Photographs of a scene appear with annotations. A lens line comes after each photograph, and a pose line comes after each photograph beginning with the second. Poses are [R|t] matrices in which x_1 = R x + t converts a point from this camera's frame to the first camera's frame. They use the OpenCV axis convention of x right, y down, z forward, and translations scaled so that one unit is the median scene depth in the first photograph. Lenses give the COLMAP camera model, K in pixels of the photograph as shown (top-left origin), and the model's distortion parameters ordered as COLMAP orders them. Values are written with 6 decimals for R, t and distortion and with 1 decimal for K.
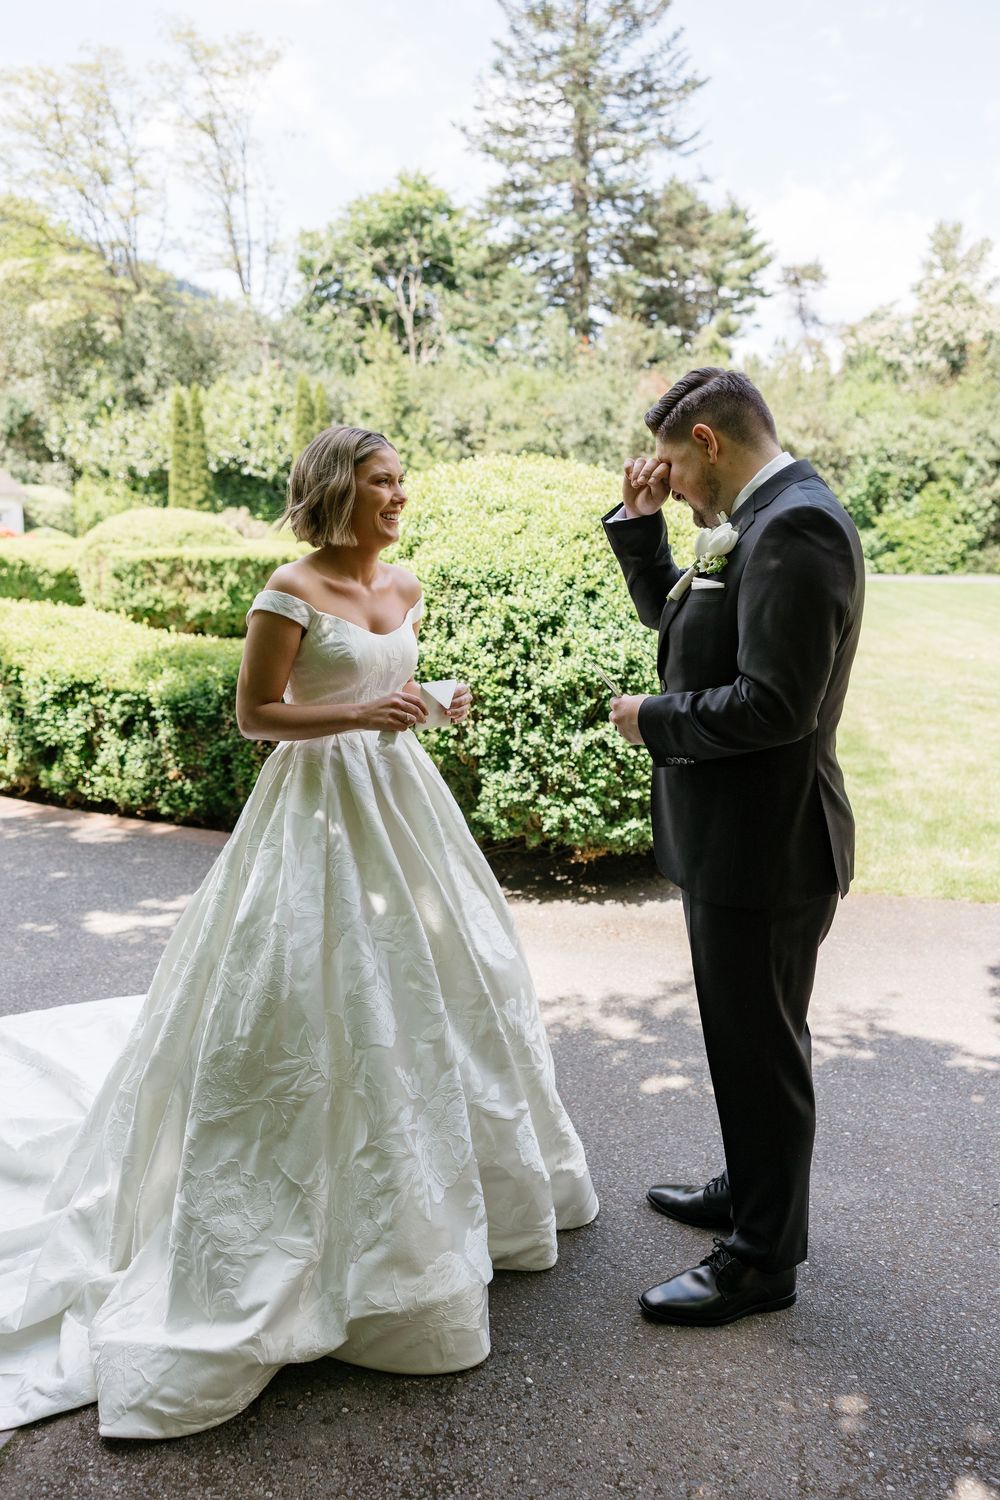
lens RADIAL K [[1194.4, 0, 464.1], [0, 1194.4, 716.5], [0, 0, 1]] dist [0.003325, 0.008255]
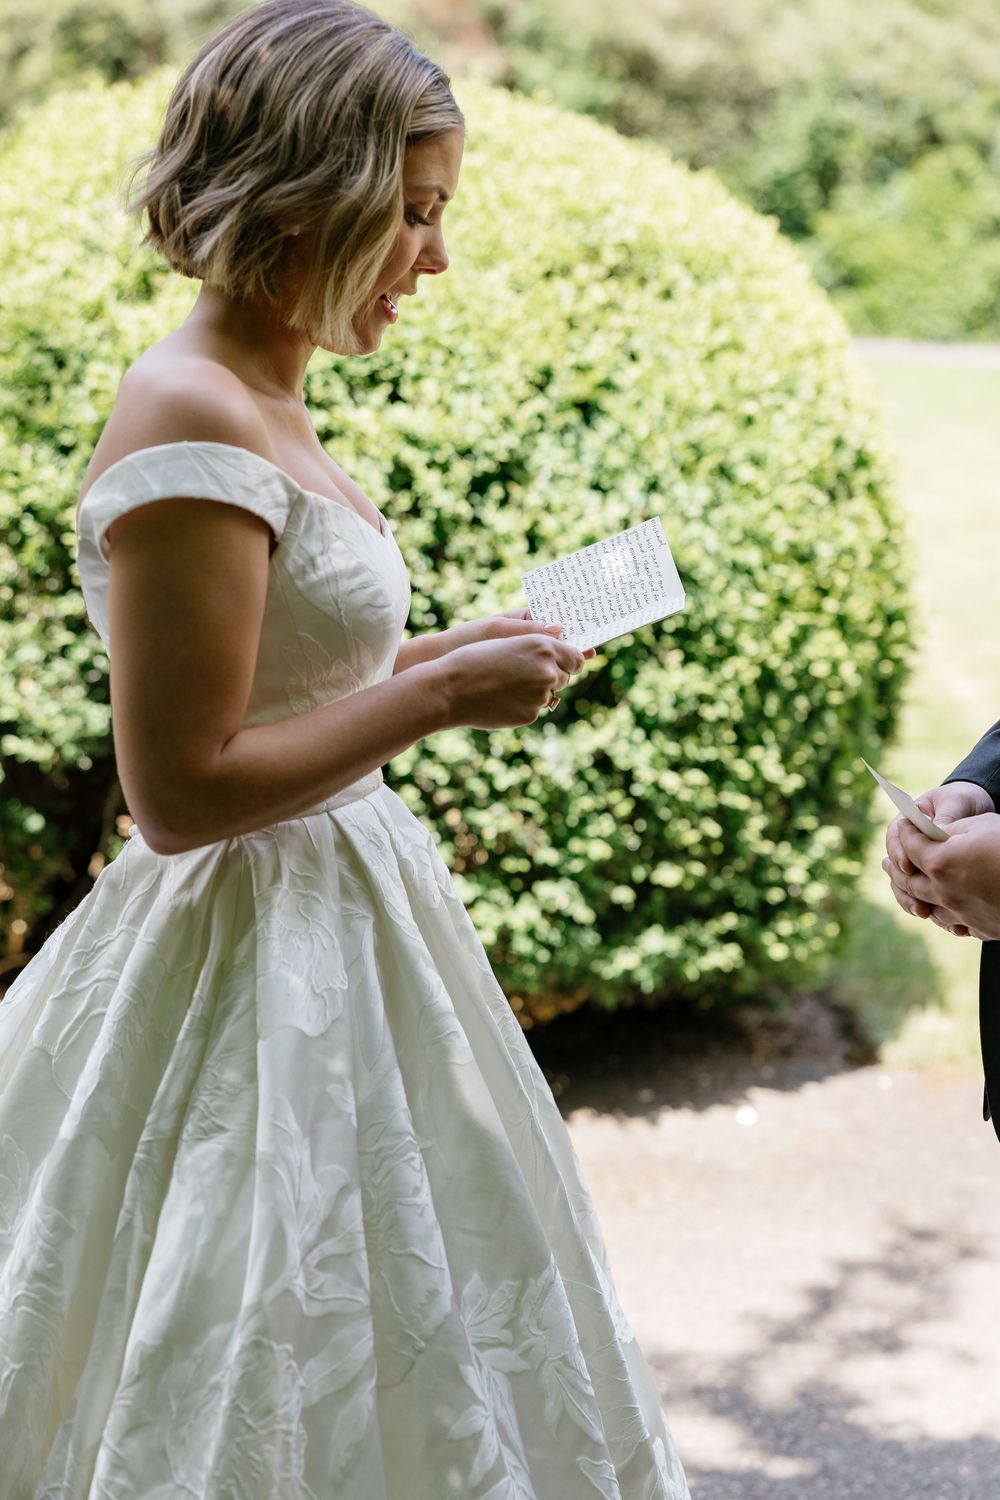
lens RADIAL K [[2613.6, 0, 520.6], [0, 2613.6, 715.3], [0, 0, 1]] dist [0.078276, 0.000000]
pose [[0.975146, 0.013875, 0.221127, -0.118469], [-0.021640, 0.999230, 0.032732, -0.022673], [-0.220503, -0.036704, 0.974695, 0.087847]]
